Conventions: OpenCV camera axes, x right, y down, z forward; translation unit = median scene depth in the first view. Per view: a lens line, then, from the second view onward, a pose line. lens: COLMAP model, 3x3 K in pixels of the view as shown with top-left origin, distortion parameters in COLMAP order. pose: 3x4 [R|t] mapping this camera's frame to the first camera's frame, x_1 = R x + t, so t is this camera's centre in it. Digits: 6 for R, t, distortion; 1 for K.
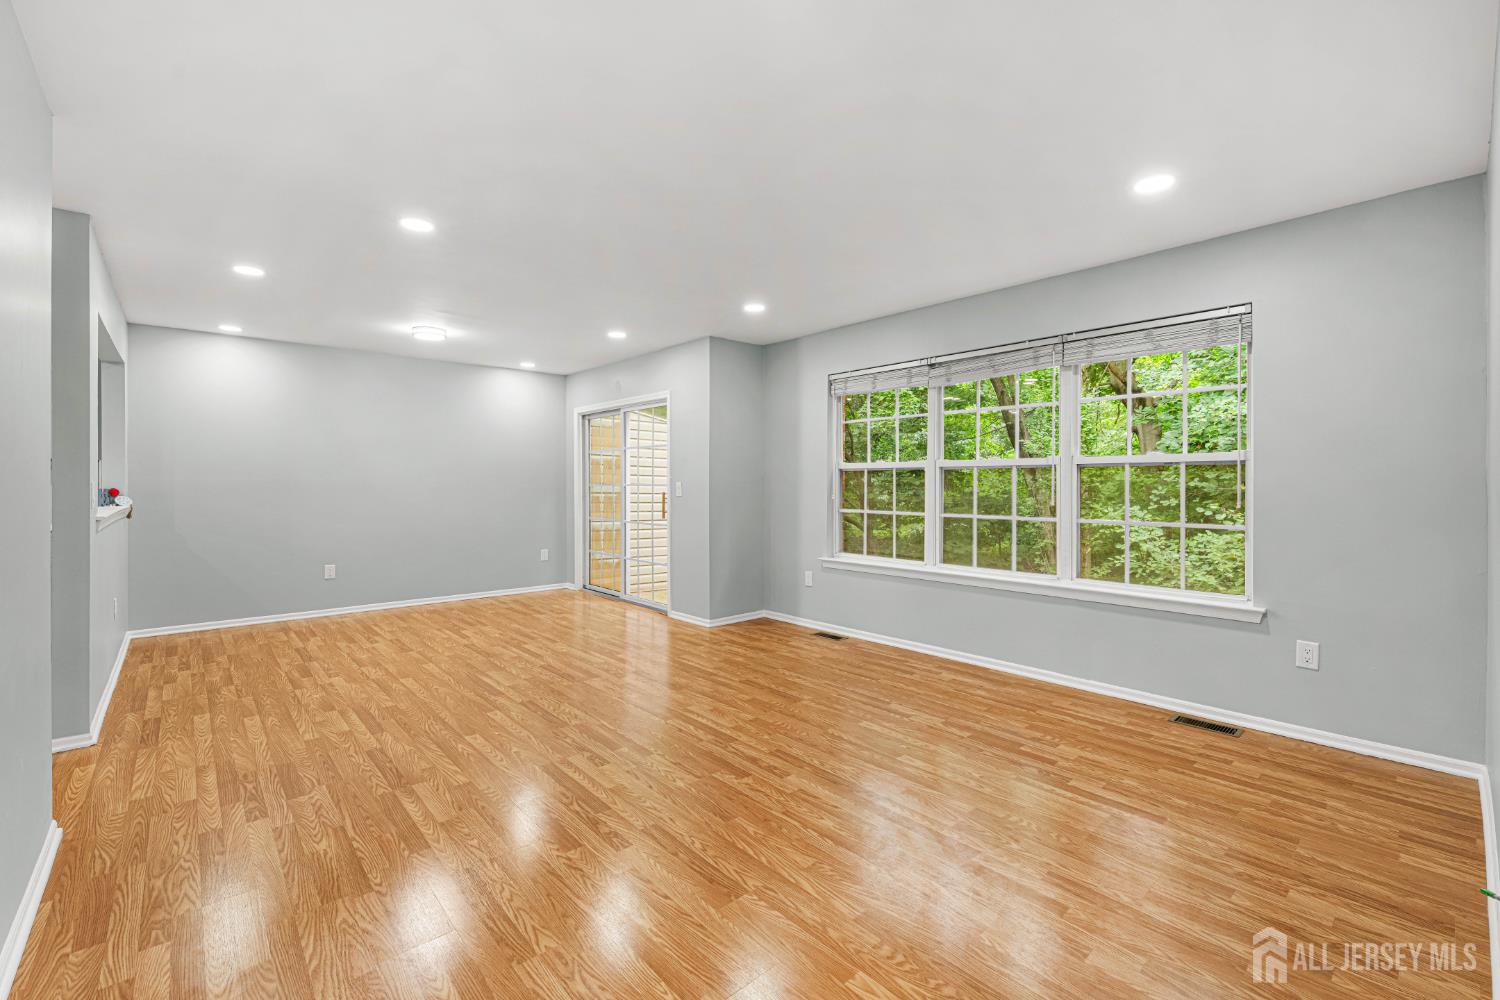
lens RADIAL K [[642.9, 0, 750.1], [0, 642.9, 486.8], [0, 0, 1]] dist [-0.000107, 0.000140]
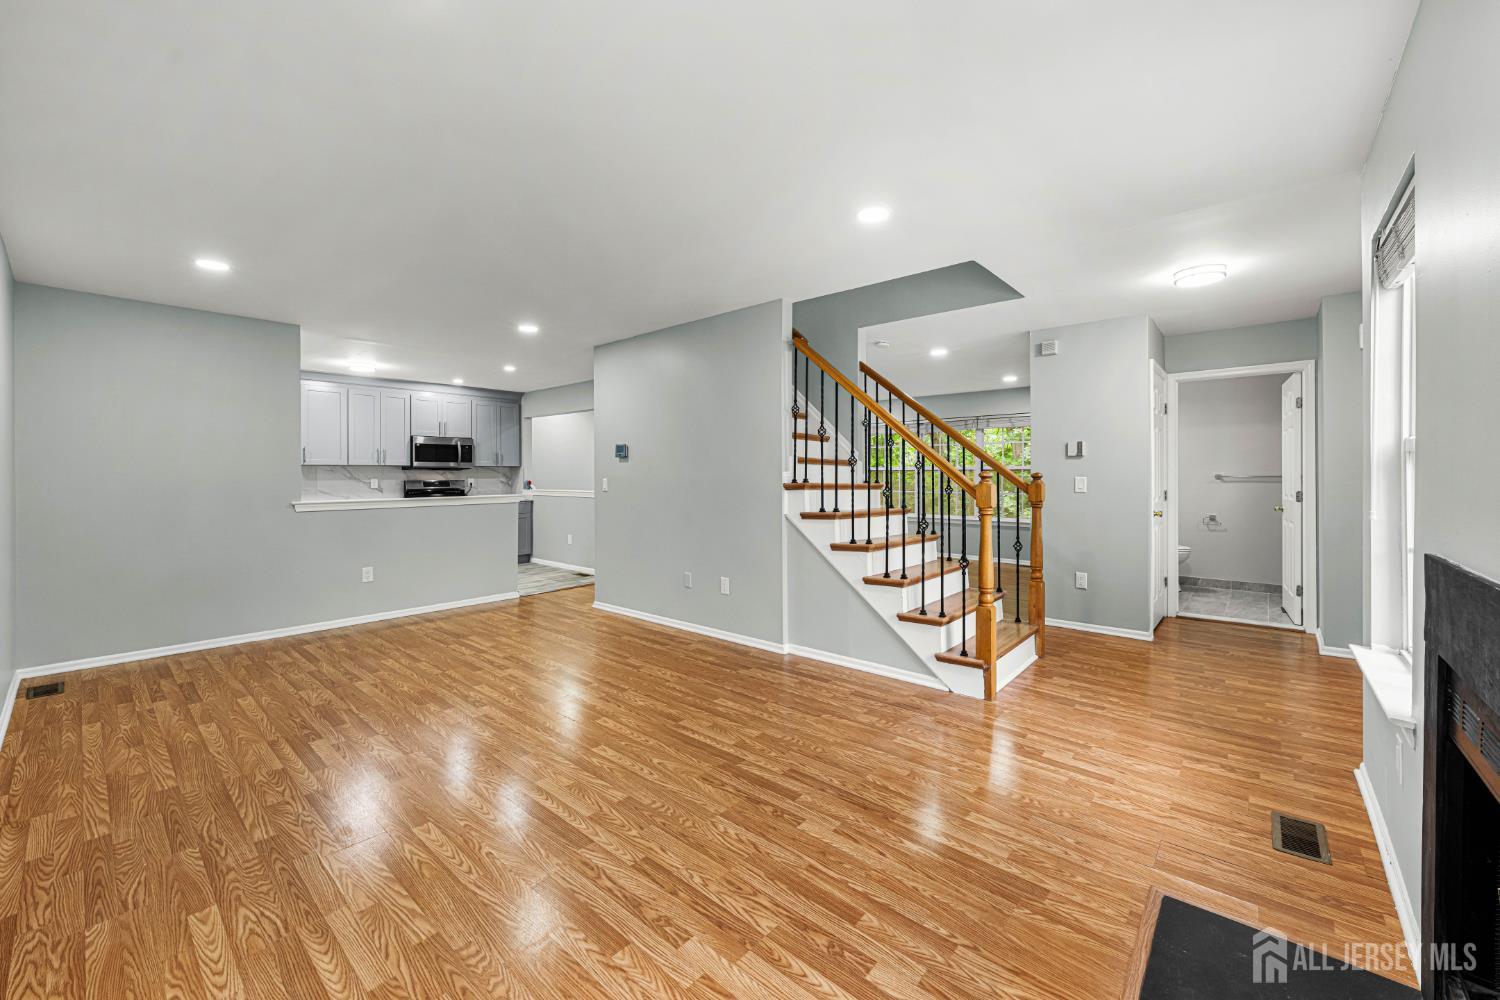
lens RADIAL K [[588.6, 0, 740.7], [0, 588.6, 469.1], [0, 0, 1]] dist [0.000296, 0.000030]
pose [[0.992647, -0.000803, 0.121039, -0.614295], [0.002684, 0.999878, -0.015380, -0.003323], [-0.121012, 0.015592, 0.992529, -1.010614]]
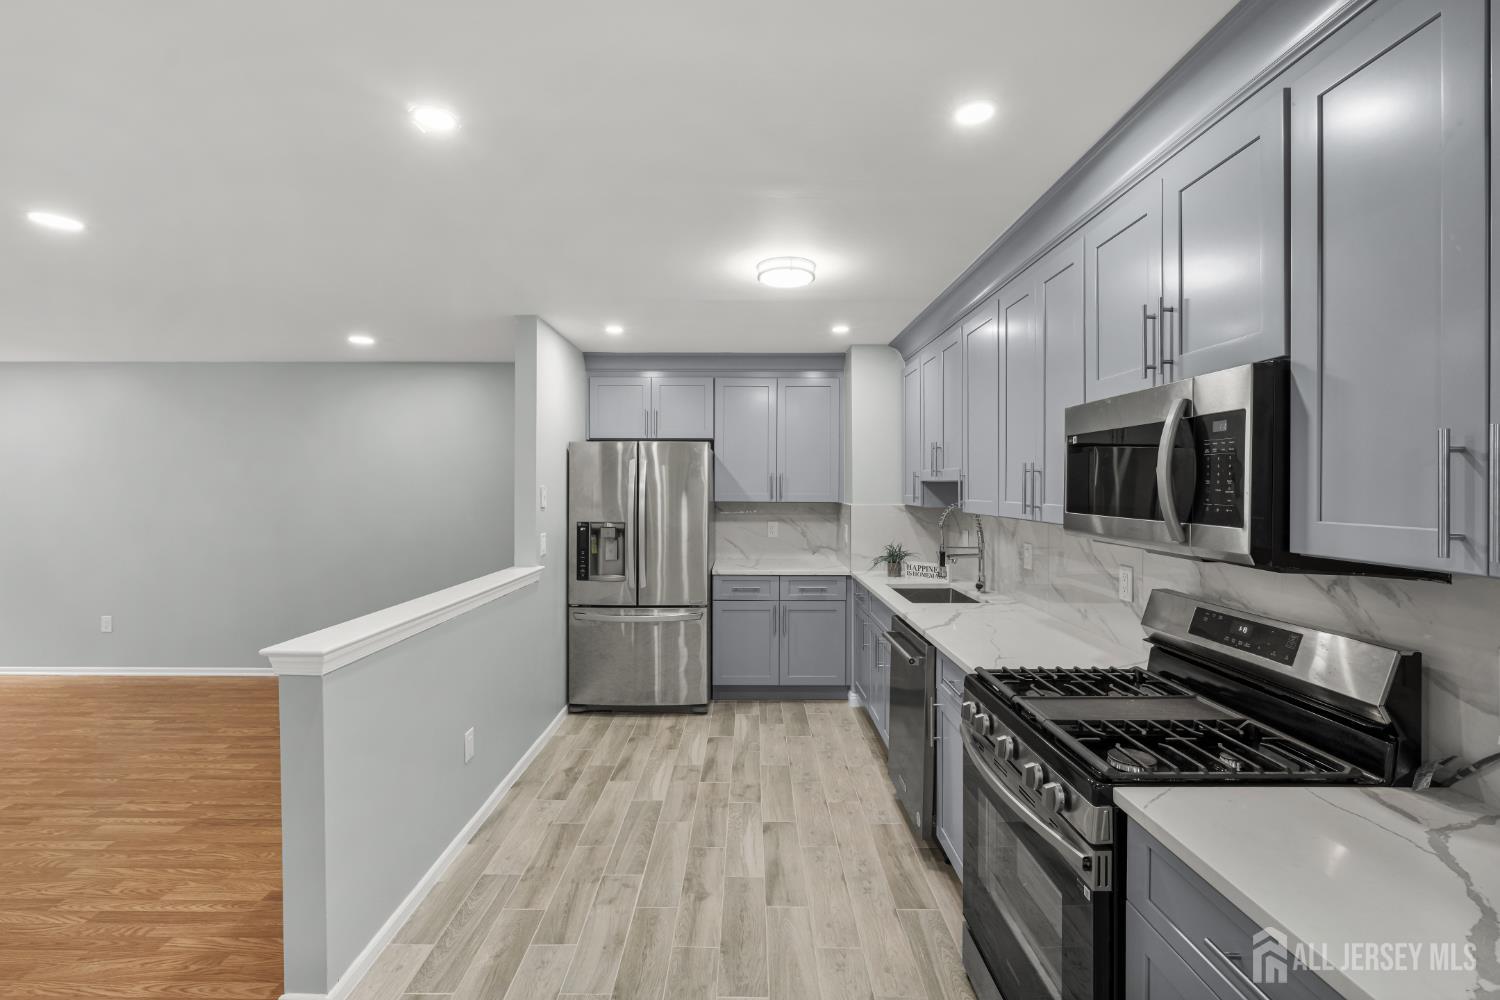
lens RADIAL K [[651.6, 0, 744.0], [0, 651.6, 485.3], [0, 0, 1]] dist [0.001136, 0.000256]
pose [[-0.664956, 0.001641, -0.746881, -0.860656], [-0.004311, 0.999972, 0.006035, -0.076805], [0.746870, 0.007233, -0.664931, 1.005325]]
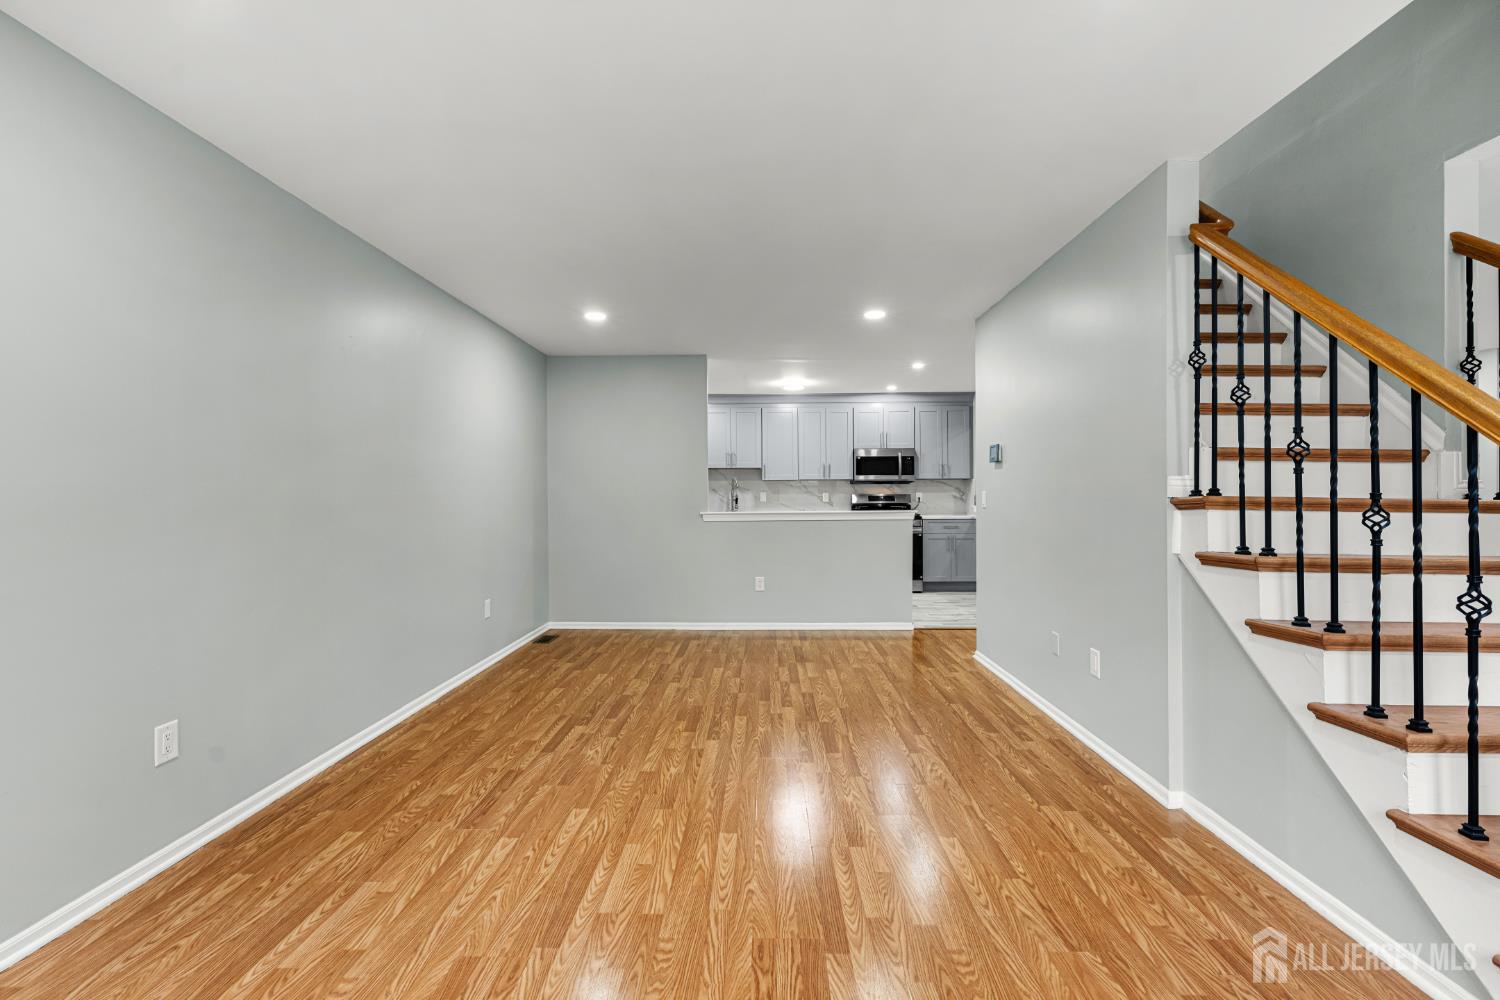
lens RADIAL K [[642.9, 0, 750.1], [0, 642.9, 486.8], [0, 0, 1]] dist [-0.000107, 0.000140]
pose [[0.733198, -0.009977, -0.679942, -0.309298], [0.001388, 0.999912, -0.013176, 0.003175], [0.680013, 0.008717, 0.733148, -0.742019]]
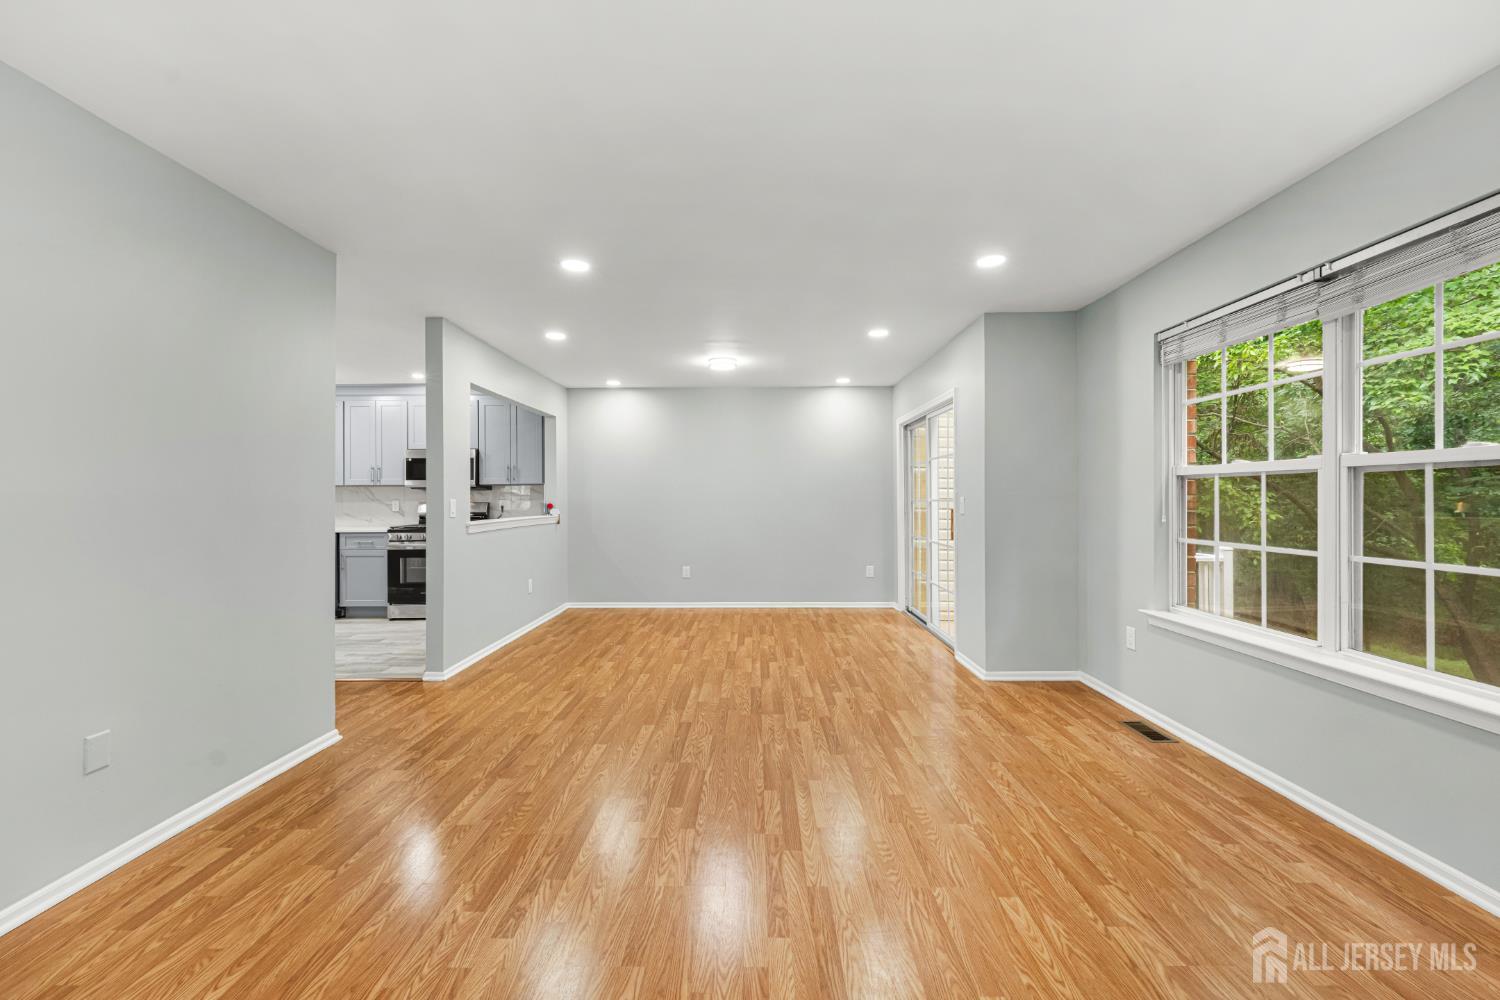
lens RADIAL K [[608.0, 0, 745.1], [0, 608.0, 497.5], [0, 0, 1]] dist [-0.000922, 0.000075]
pose [[0.734914, -0.003958, -0.678148, 0.292131], [0.000468, 0.999986, -0.005329, -0.003401], [0.678160, 0.003600, 0.734906, 0.319503]]
